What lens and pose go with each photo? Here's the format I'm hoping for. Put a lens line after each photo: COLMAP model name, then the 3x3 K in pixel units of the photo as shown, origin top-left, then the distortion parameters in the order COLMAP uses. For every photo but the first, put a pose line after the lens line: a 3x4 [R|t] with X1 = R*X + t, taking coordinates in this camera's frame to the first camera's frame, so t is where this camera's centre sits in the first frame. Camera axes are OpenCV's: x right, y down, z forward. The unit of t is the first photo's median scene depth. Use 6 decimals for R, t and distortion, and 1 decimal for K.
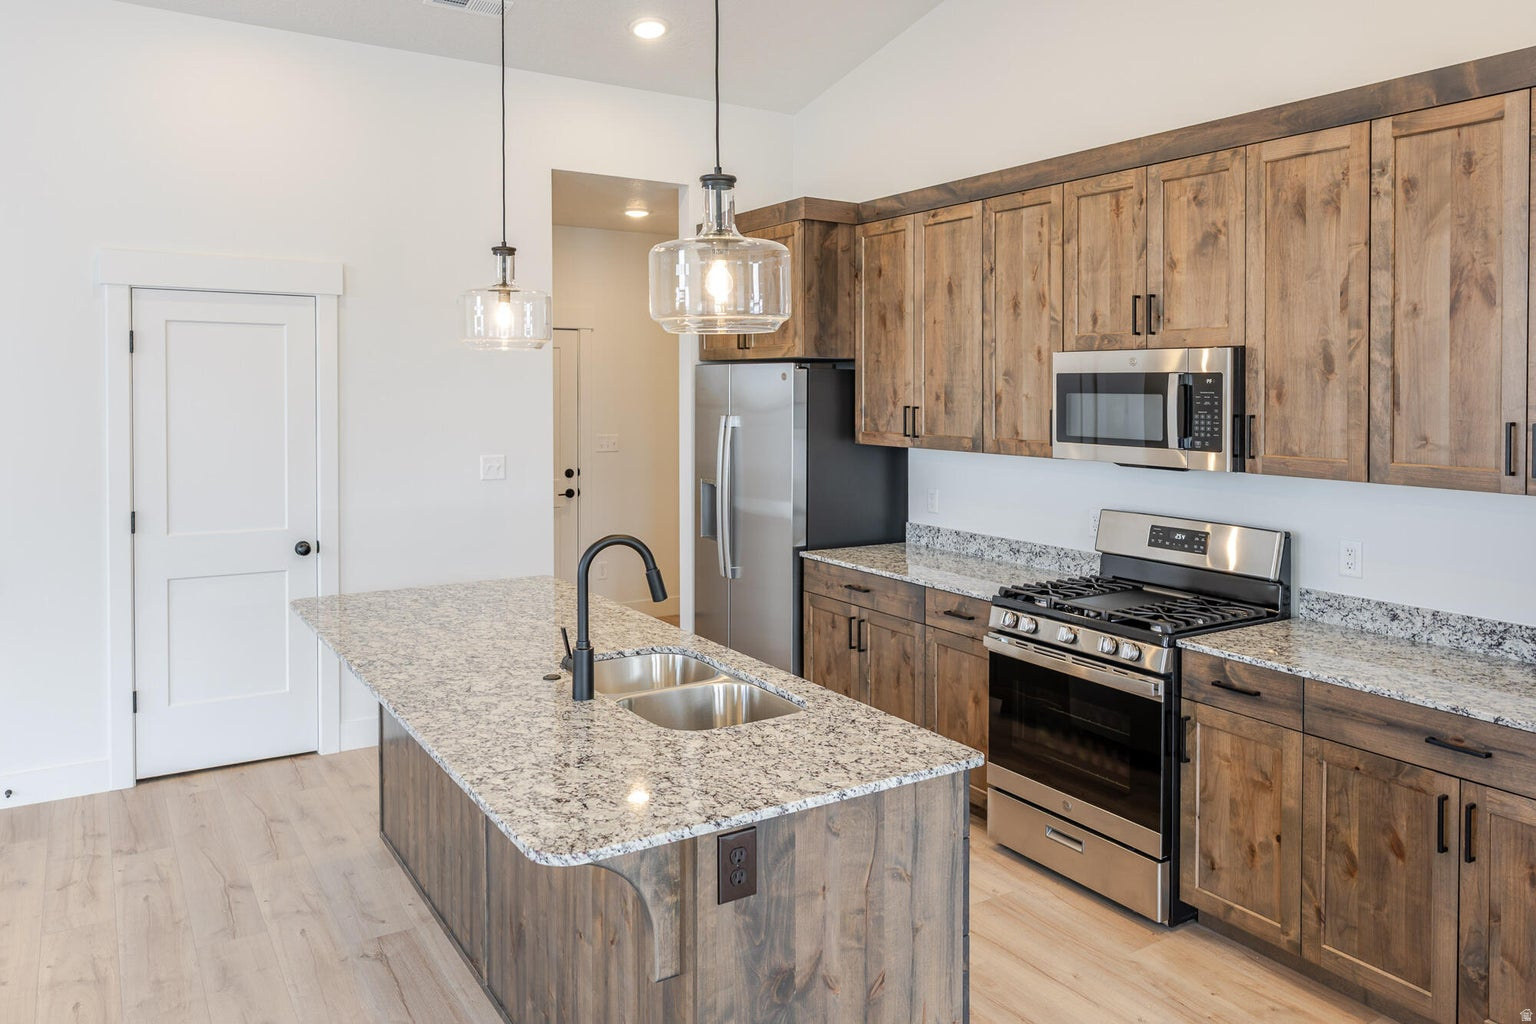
lens RADIAL K [[1074.5, 0, 749.1], [0, 1074.5, 422.7], [0, 0, 1]] dist [-0.000970, 0.001892]
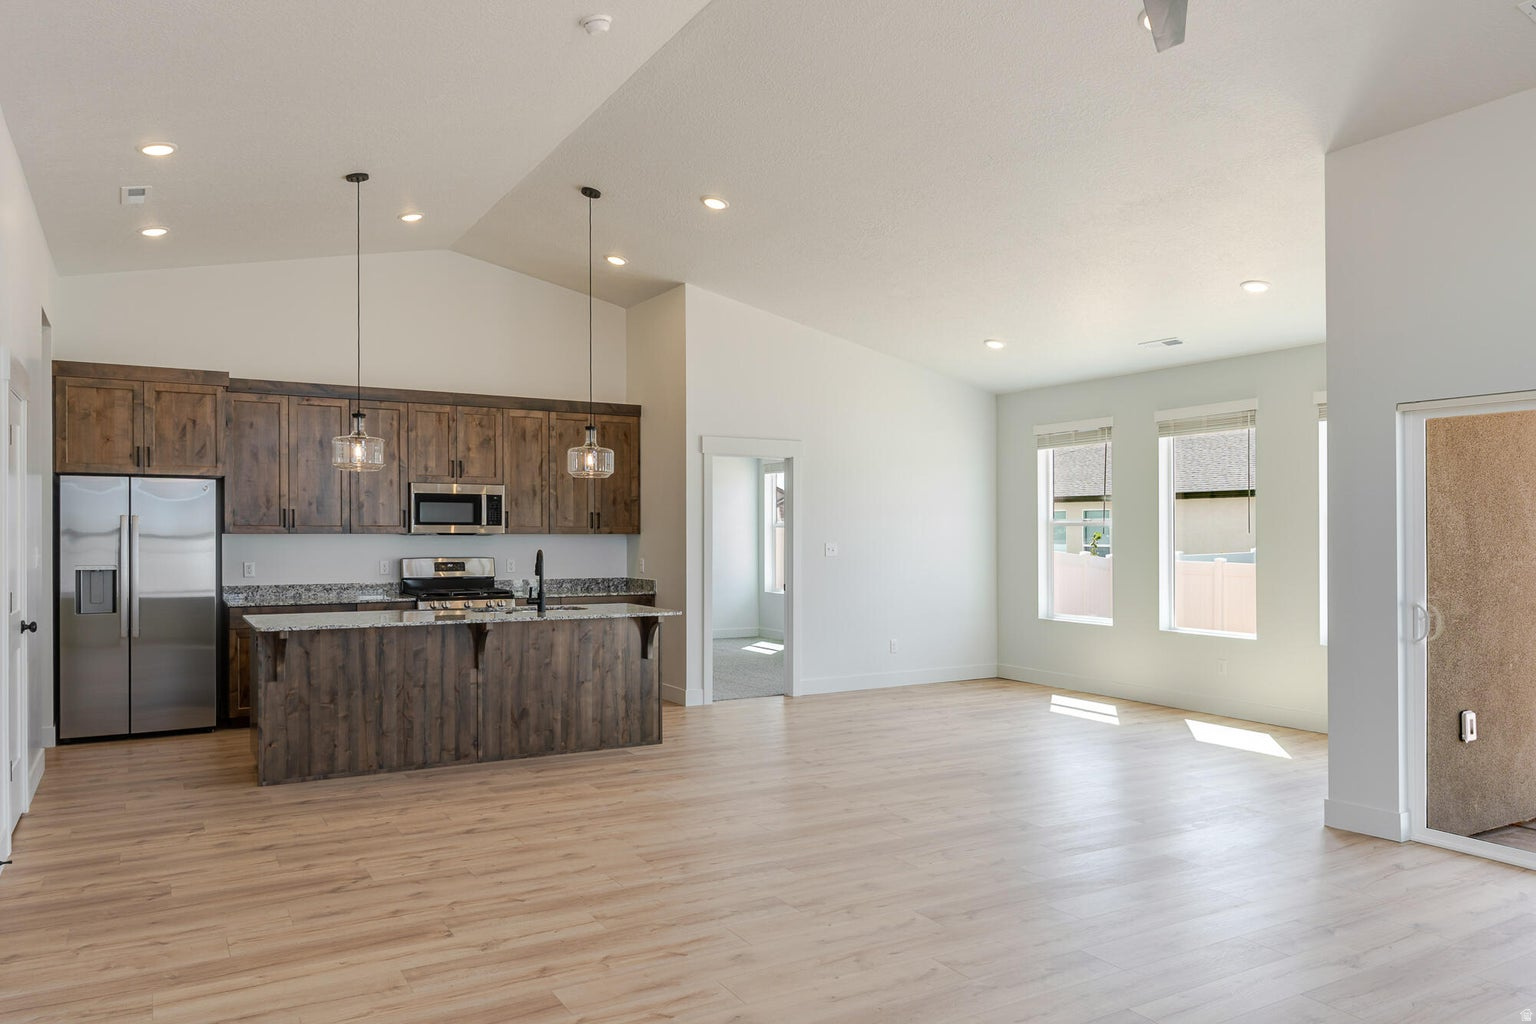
lens RADIAL K [[1074.5, 0, 771.6], [0, 1074.5, 513.6], [0, 0, 1]] dist [-0.000970, 0.001892]
pose [[0.039606, 0.011623, 0.999148, -1.952422], [0.031320, 0.999427, -0.012868, 0.048367], [-0.998724, 0.031803, 0.039219, 0.230329]]
